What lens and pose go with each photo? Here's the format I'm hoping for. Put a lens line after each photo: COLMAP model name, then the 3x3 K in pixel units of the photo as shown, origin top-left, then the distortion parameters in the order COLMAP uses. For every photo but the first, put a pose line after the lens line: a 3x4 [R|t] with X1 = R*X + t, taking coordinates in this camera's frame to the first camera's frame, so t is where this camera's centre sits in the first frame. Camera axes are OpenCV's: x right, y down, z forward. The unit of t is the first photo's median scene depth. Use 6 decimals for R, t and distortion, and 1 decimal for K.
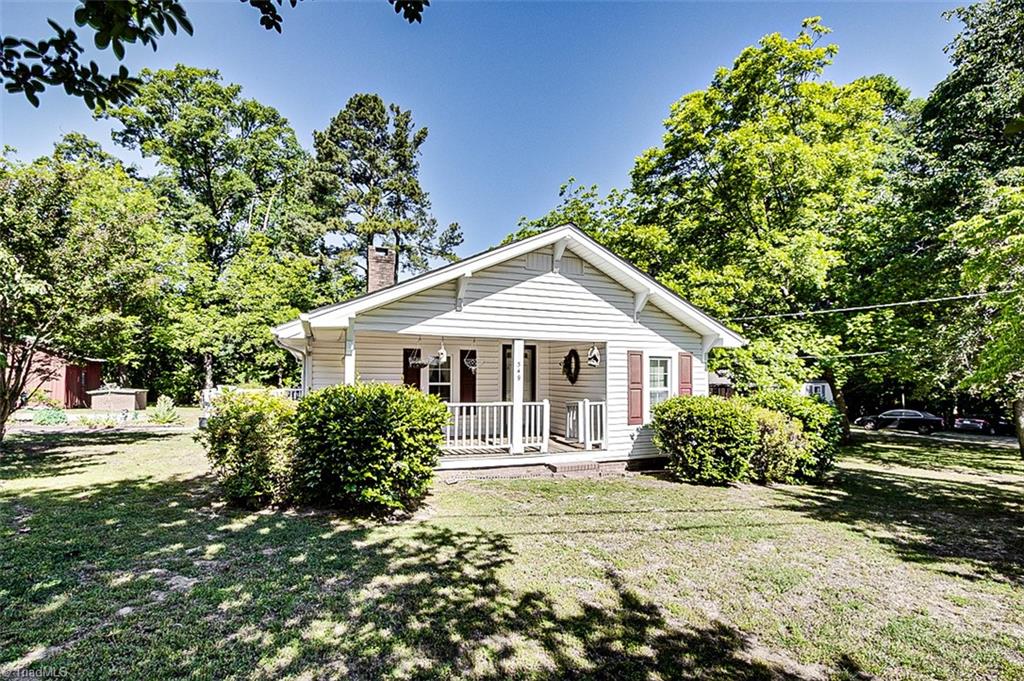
lens RADIAL K [[456.9, 0, 512.6], [0, 456.9, 360.8], [0, 0, 1]] dist [-0.001964, -0.000341]
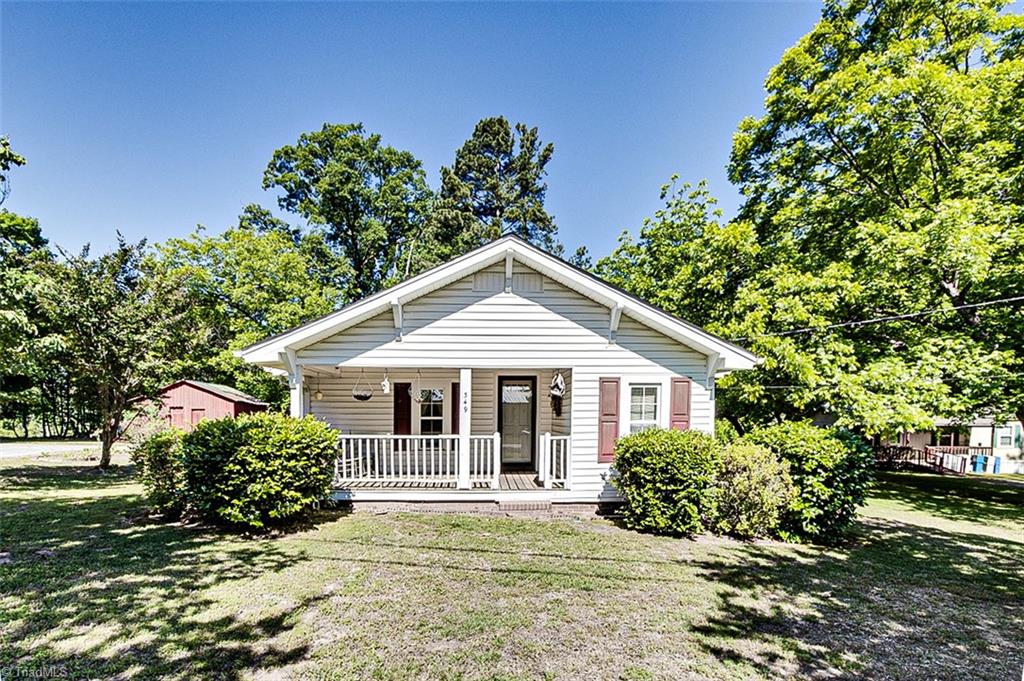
lens RADIAL K [[489.1, 0, 509.5], [0, 489.1, 439.9], [0, 0, 1]] dist [-0.007592, 0.001190]
pose [[0.948840, 0.008824, -0.315635, 0.382198], [0.016390, 0.996885, 0.077141, 0.021526], [0.315332, -0.078367, 0.945740, 0.065375]]
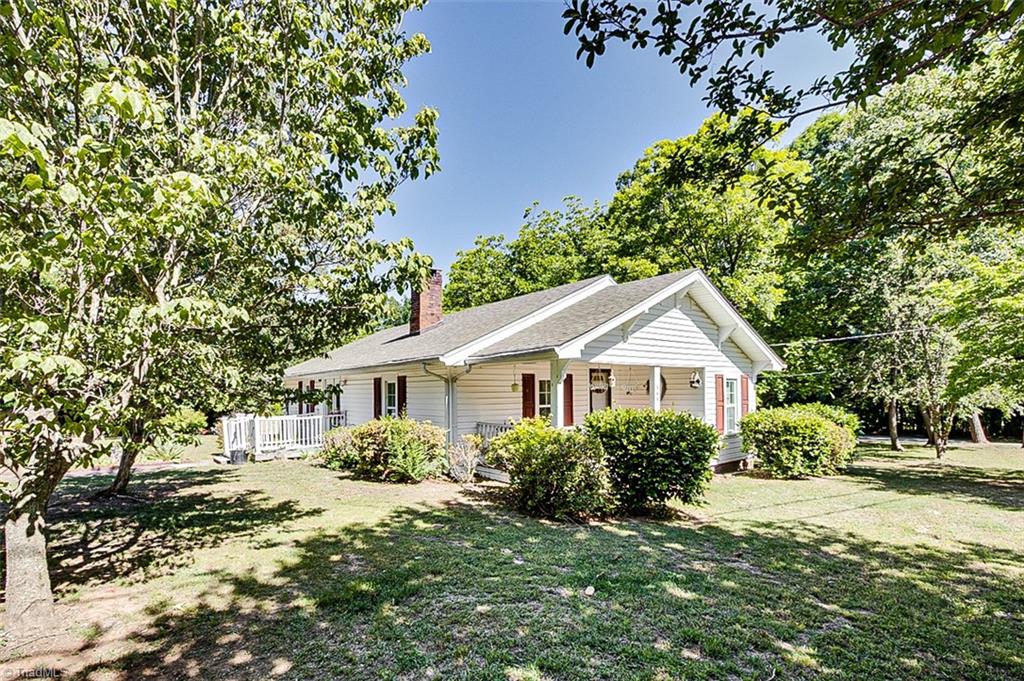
lens RADIAL K [[476.5, 0, 498.3], [0, 476.5, 389.2], [0, 0, 1]] dist [0.001485, 0.000169]
pose [[0.958792, -0.016197, 0.283646, -0.651515], [0.008632, 0.999573, 0.027898, -0.023870], [-0.283977, -0.024300, 0.958523, -0.040105]]
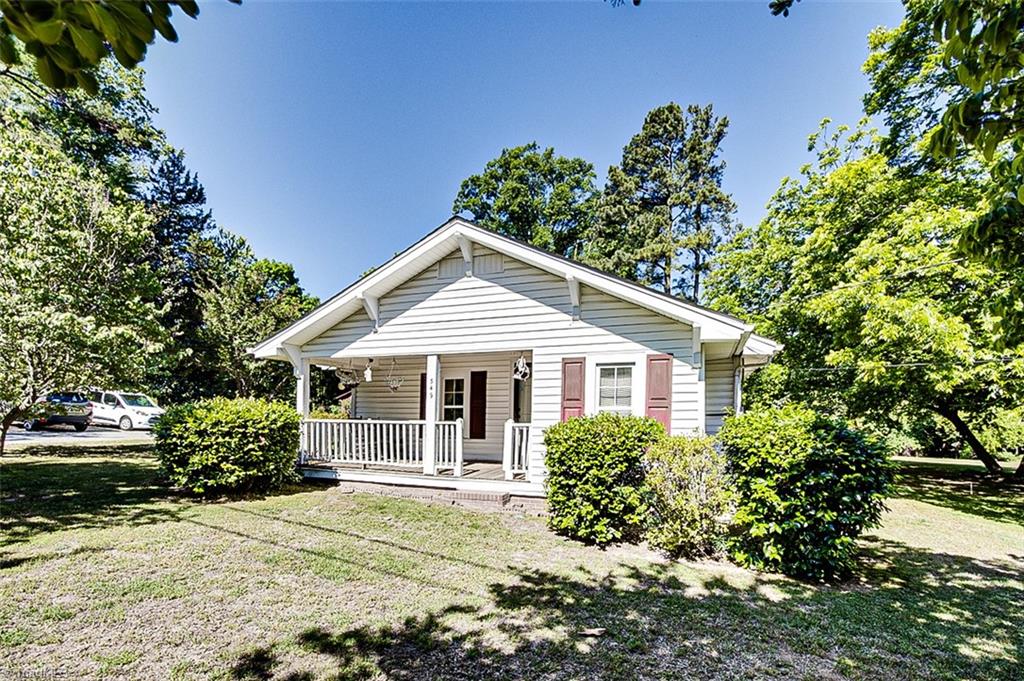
lens RADIAL K [[482.7, 0, 491.1], [0, 482.7, 411.2], [0, 0, 1]] dist [-0.003740, -0.000244]
pose [[0.742069, -0.005856, -0.670298, 0.709213], [0.023336, 0.999581, 0.017102, 0.050523], [0.669917, -0.028332, 0.741895, 0.309208]]
